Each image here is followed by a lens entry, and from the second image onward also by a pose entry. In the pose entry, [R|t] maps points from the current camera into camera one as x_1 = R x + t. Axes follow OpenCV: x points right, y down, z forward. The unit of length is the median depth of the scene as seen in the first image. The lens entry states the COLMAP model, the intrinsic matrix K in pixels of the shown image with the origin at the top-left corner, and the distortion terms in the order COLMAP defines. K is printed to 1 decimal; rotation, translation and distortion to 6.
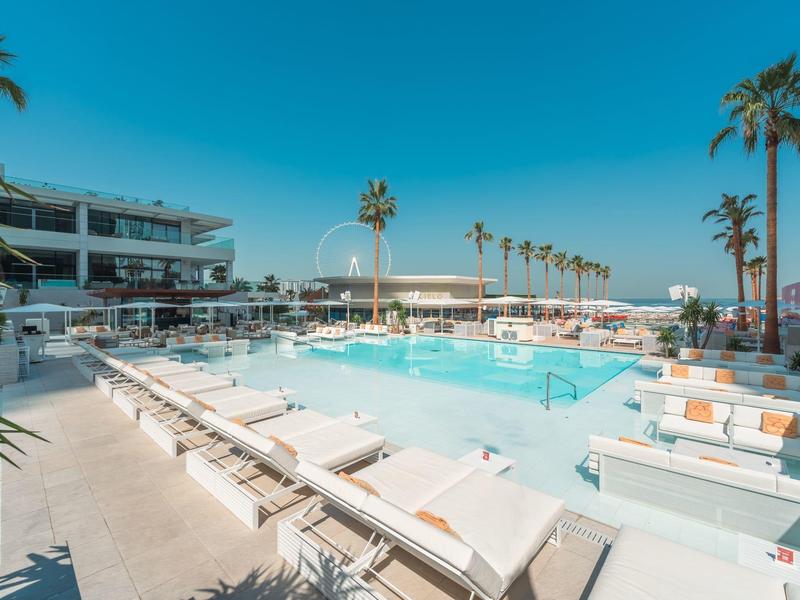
lens RADIAL K [[365.7, 0, 397.3], [0, 365.7, 298.9], [0, 0, 1]] dist [-0.003074, -0.000226]
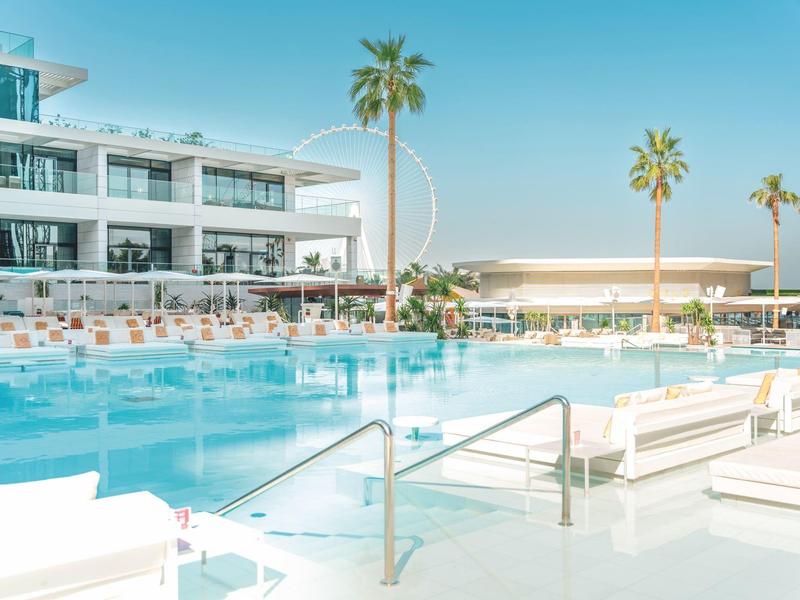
lens RADIAL K [[850.6, 0, 401.1], [0, 850.6, 300.2], [0, 0, 1]] dist [-0.018077, 0.000000]
pose [[0.998929, -0.003217, -0.046149, -0.346697], [0.003291, 0.999993, 0.001548, 0.000855], [0.046144, -0.001698, 0.998933, -0.480112]]
